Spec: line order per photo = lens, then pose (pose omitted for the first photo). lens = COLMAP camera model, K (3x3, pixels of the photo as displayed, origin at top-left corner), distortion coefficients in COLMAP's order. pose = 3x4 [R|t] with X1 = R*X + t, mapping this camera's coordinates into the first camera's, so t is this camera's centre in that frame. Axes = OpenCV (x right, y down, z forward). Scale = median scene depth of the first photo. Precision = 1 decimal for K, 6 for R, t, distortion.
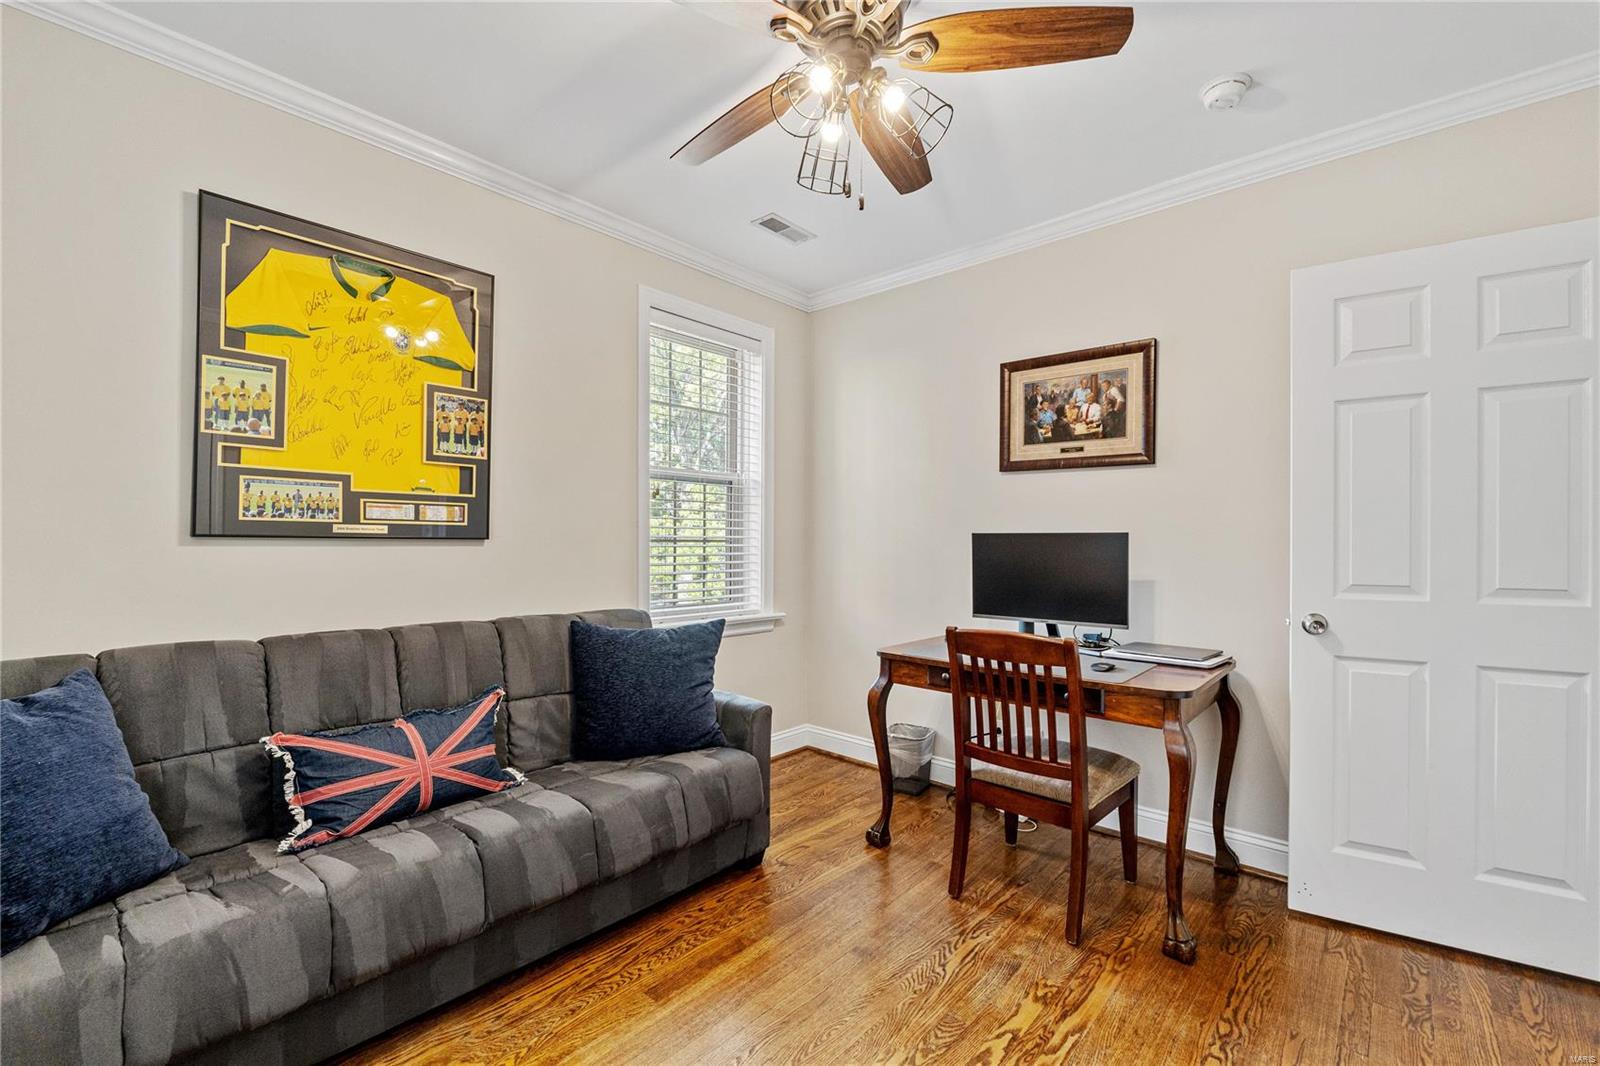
lens RADIAL K [[684.4, 0, 800.0], [0, 684.4, 533.0], [0, 0, 1]] dist [-0.001554, 0.000005]
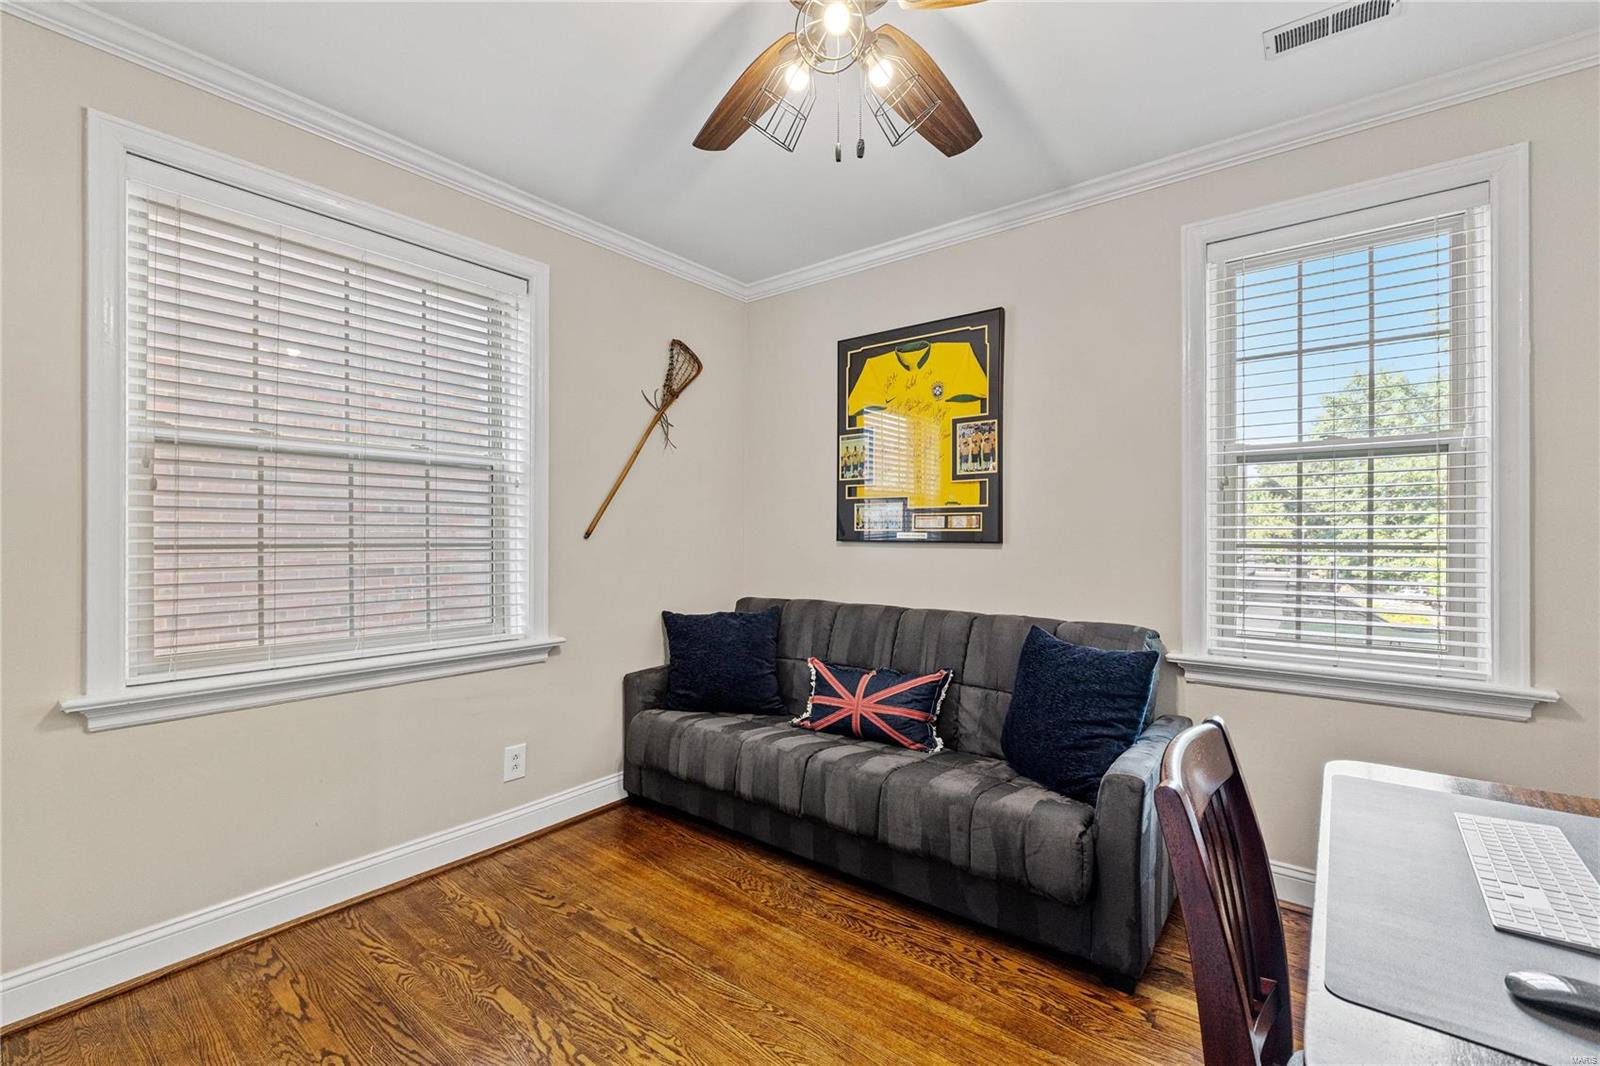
lens RADIAL K [[684.4, 0, 800.0], [0, 684.4, 533.0], [0, 0, 1]] dist [-0.001554, 0.000005]
pose [[0.058966, -0.017170, -0.998112, 0.720340], [0.001425, 0.999853, -0.017116, 0.012271], [0.998259, -0.000413, 0.058981, 0.681472]]
